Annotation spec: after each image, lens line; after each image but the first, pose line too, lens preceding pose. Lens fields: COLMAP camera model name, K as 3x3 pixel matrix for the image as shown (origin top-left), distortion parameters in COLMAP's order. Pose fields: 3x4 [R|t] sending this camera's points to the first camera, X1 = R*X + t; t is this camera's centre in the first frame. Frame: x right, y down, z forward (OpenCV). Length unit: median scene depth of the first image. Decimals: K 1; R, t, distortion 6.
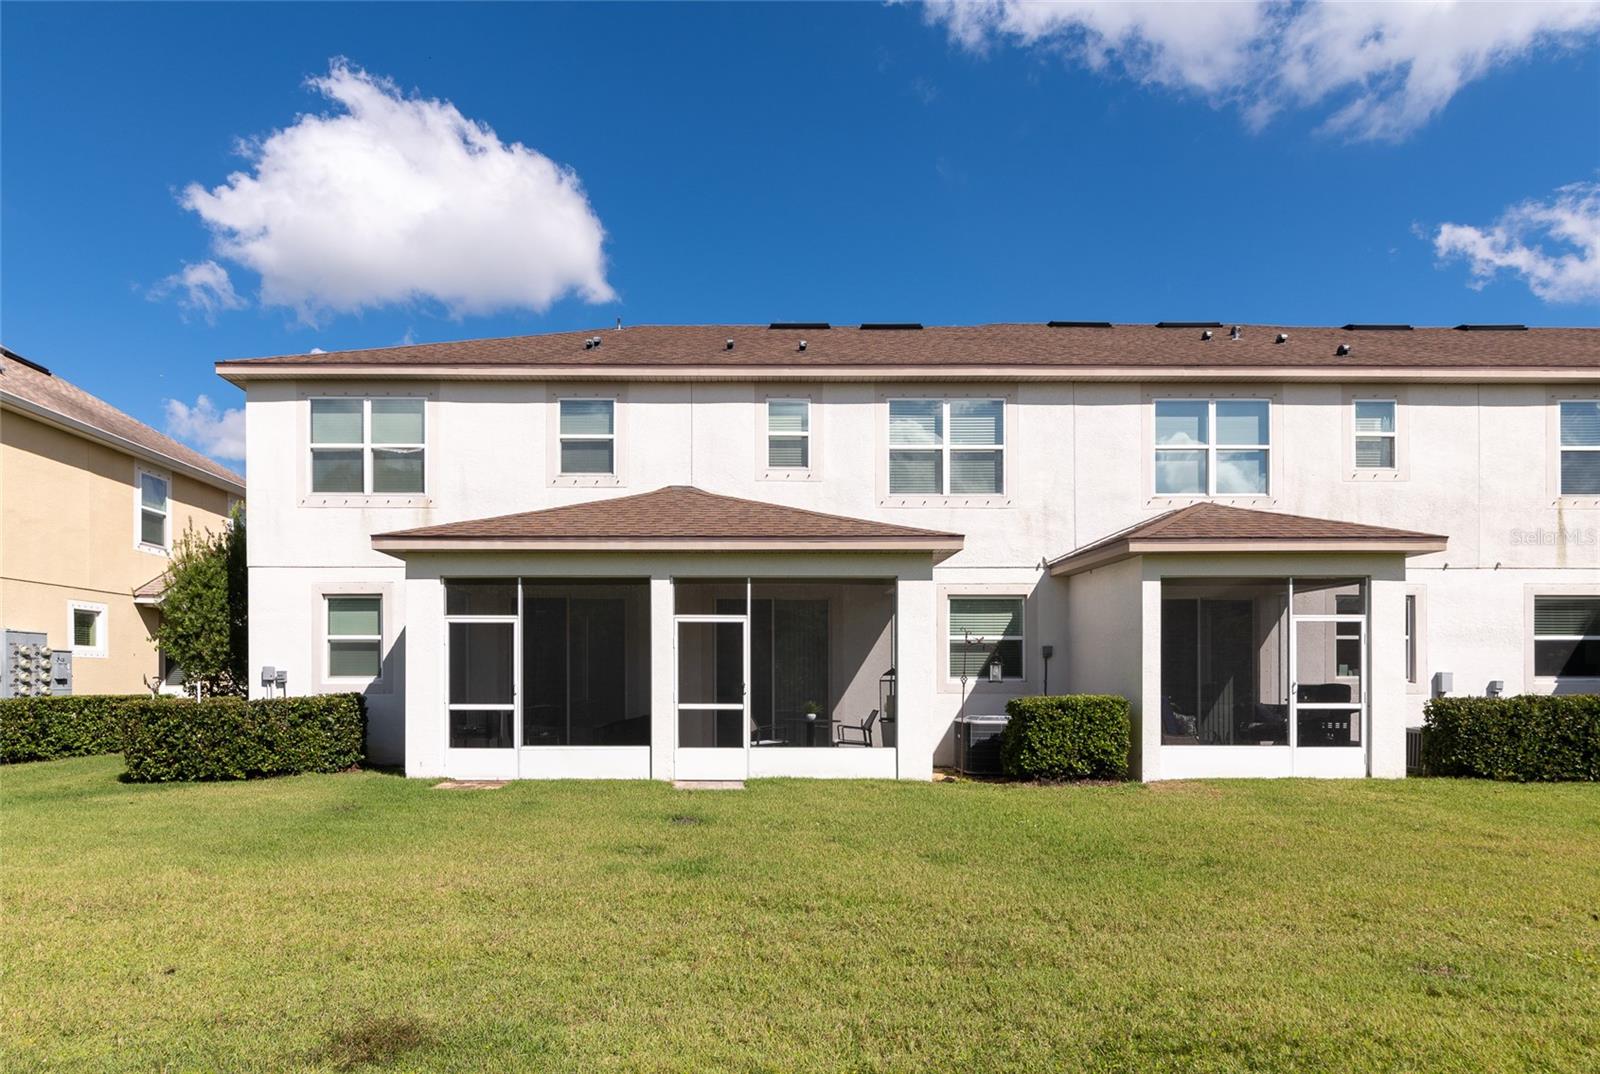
lens RADIAL K [[894.6, 0, 741.5], [0, 894.6, 674.0], [0, 0, 1]] dist [-0.002100, -0.001147]
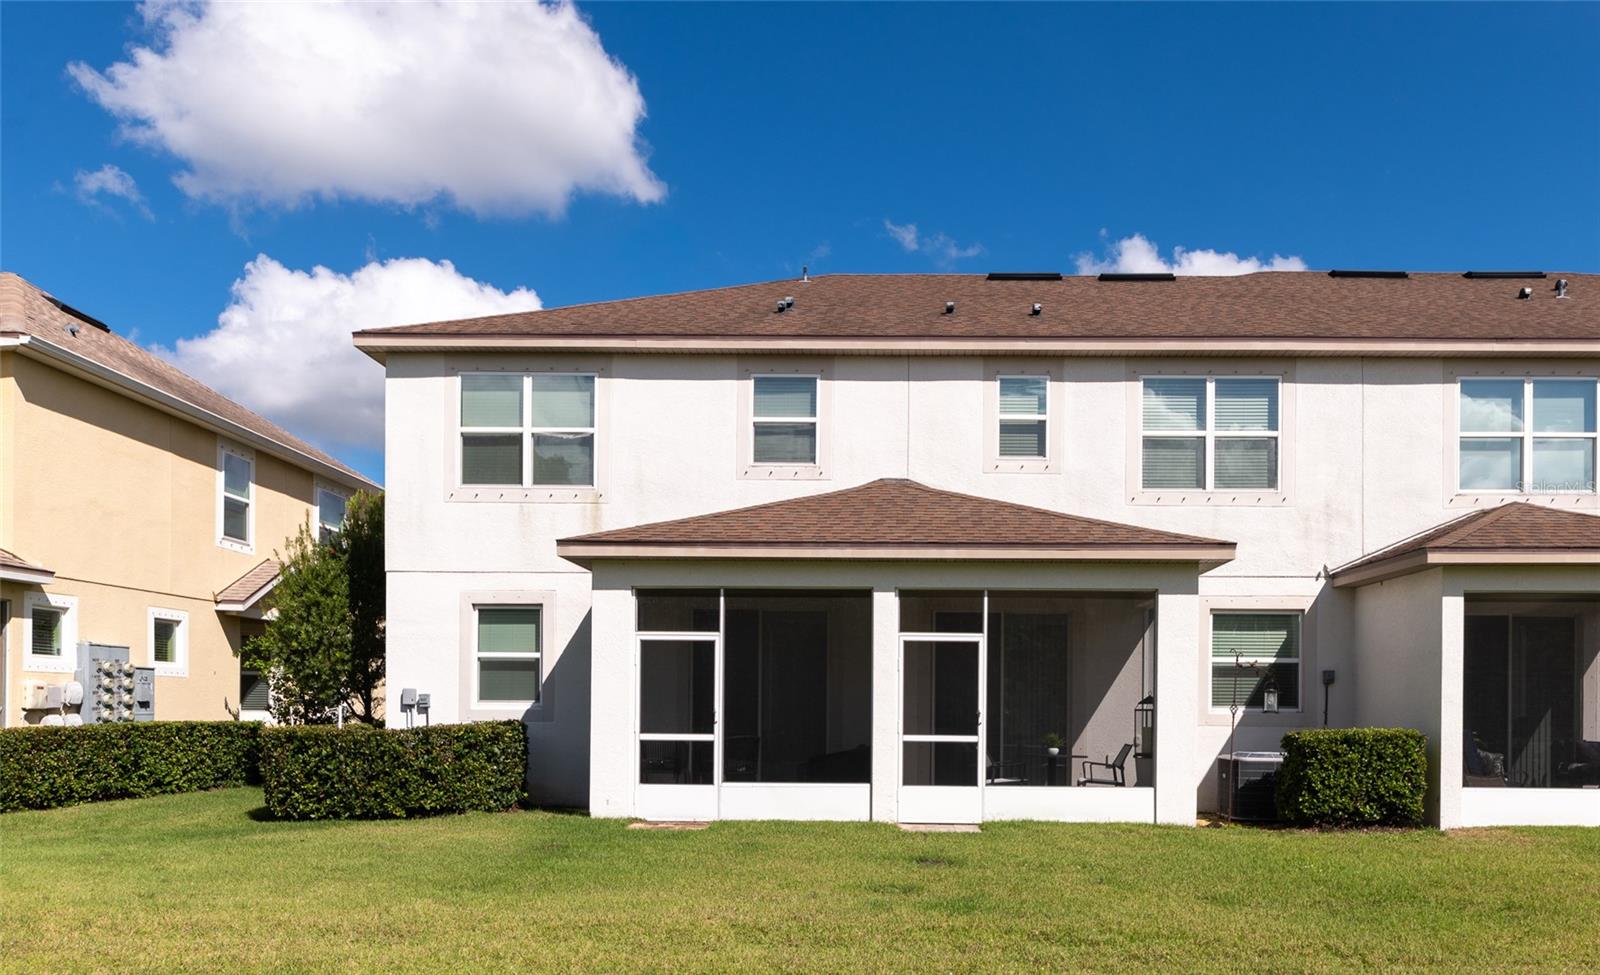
lens RADIAL K [[1199.5, 0, 889.2], [0, 1199.5, 703.5], [0, 0, 1]] dist [0.001899, 0.002917]
pose [[0.999906, 0.006854, -0.011860, -0.063630], [-0.006831, 0.999975, 0.001969, 0.000499], [0.011873, -0.001888, 0.999928, -0.147794]]
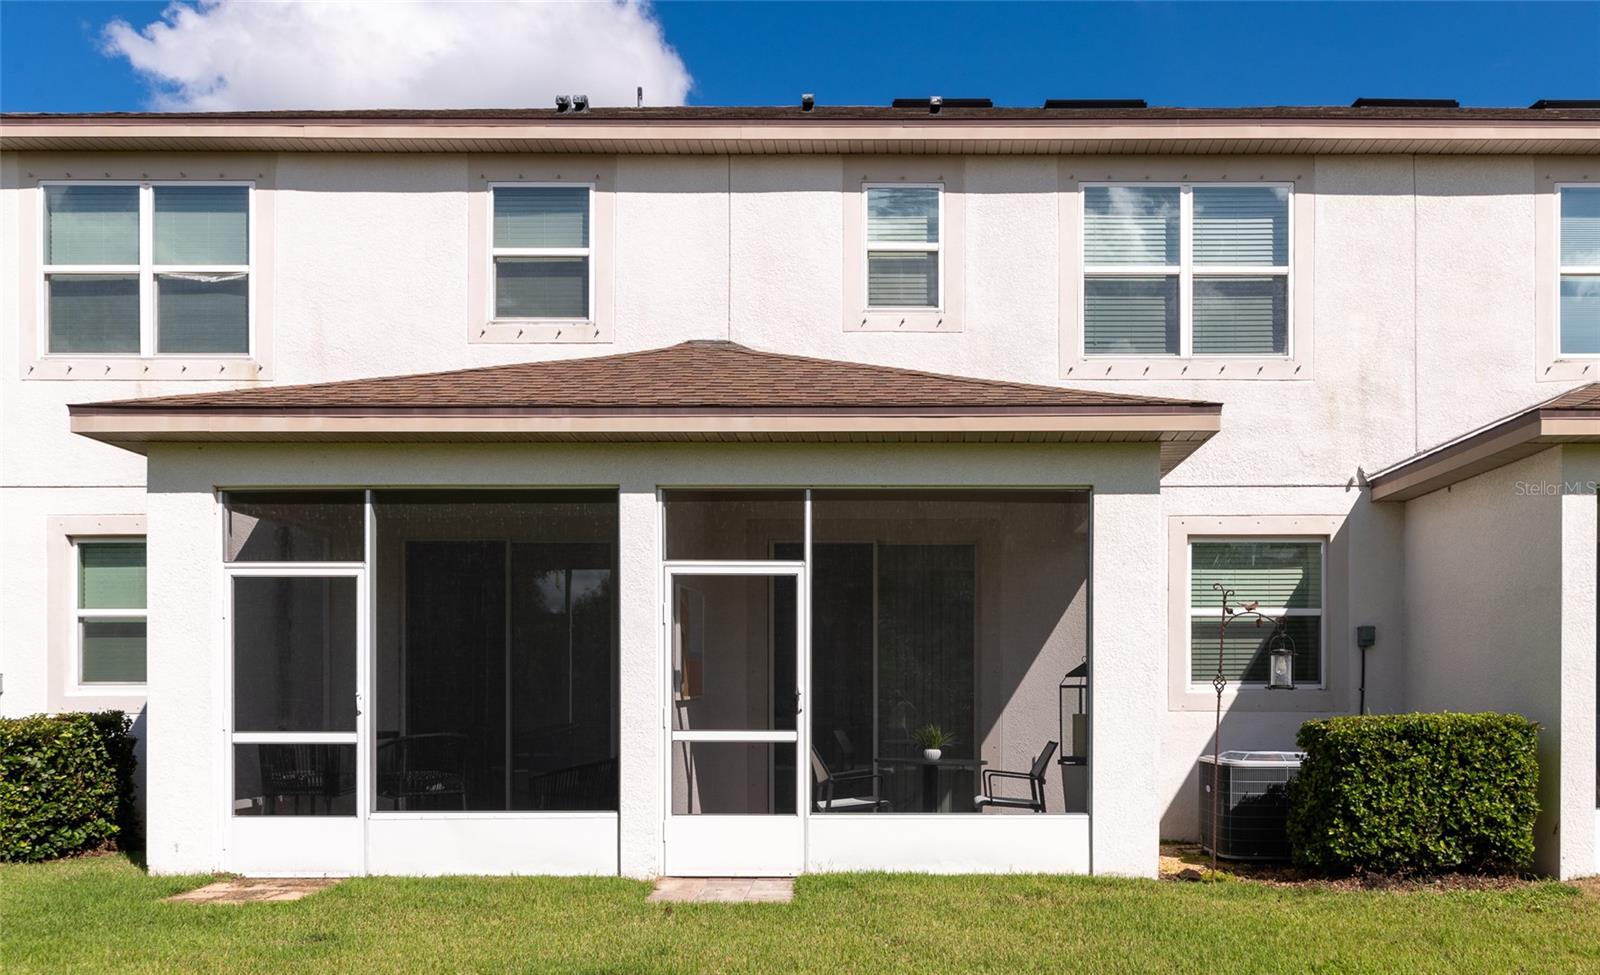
lens RADIAL K [[1216.0, 0, 906.4], [0, 1216.0, 698.3], [0, 0, 1]] dist [0.006382, -0.004037]
pose [[0.999999, -0.001635, -0.000044, 0.059441], [0.001635, 0.999975, 0.006899, 0.008614], [0.000033, -0.006899, 0.999976, 0.260525]]
